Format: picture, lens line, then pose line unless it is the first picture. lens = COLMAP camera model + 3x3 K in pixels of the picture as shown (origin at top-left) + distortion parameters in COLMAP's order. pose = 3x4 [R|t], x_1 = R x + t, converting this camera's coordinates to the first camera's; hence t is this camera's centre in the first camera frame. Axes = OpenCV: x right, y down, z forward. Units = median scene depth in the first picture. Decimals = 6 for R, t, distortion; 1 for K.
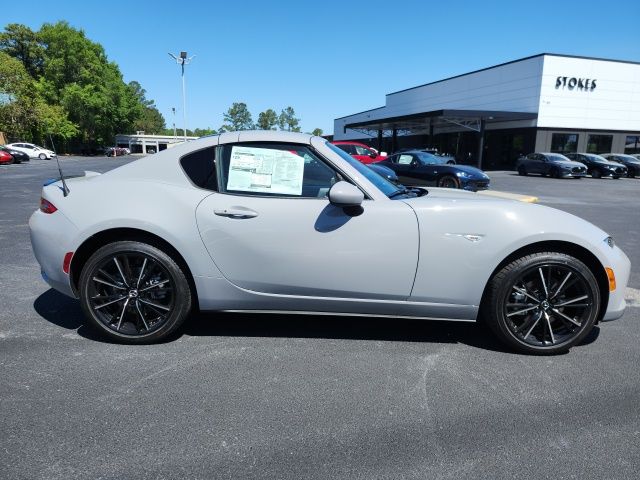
lens RADIAL K [[445.5, 0, 314.8], [0, 445.5, 240.3], [0, 0, 1]] dist [0.007660, -0.025764]
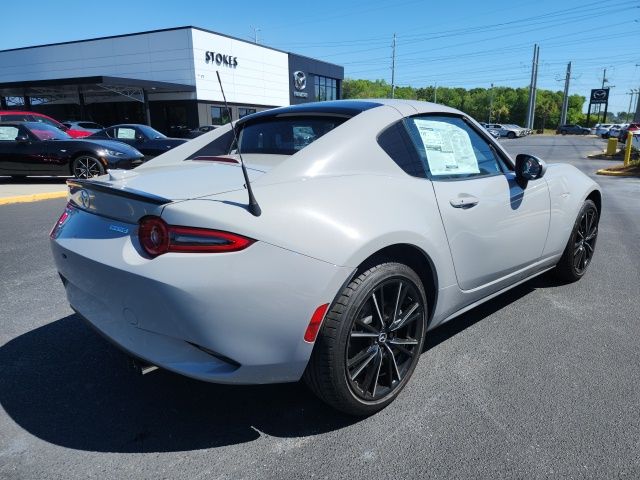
lens RADIAL K [[448.0, 0, 301.4], [0, 448.0, 240.2], [0, 0, 1]] dist [0.083599, -0.087416]
pose [[0.683817, -0.191606, 0.704047, -0.185484], [0.152623, 0.981121, 0.118774, -0.025621], [-0.713513, 0.026234, 0.700150, 0.118711]]
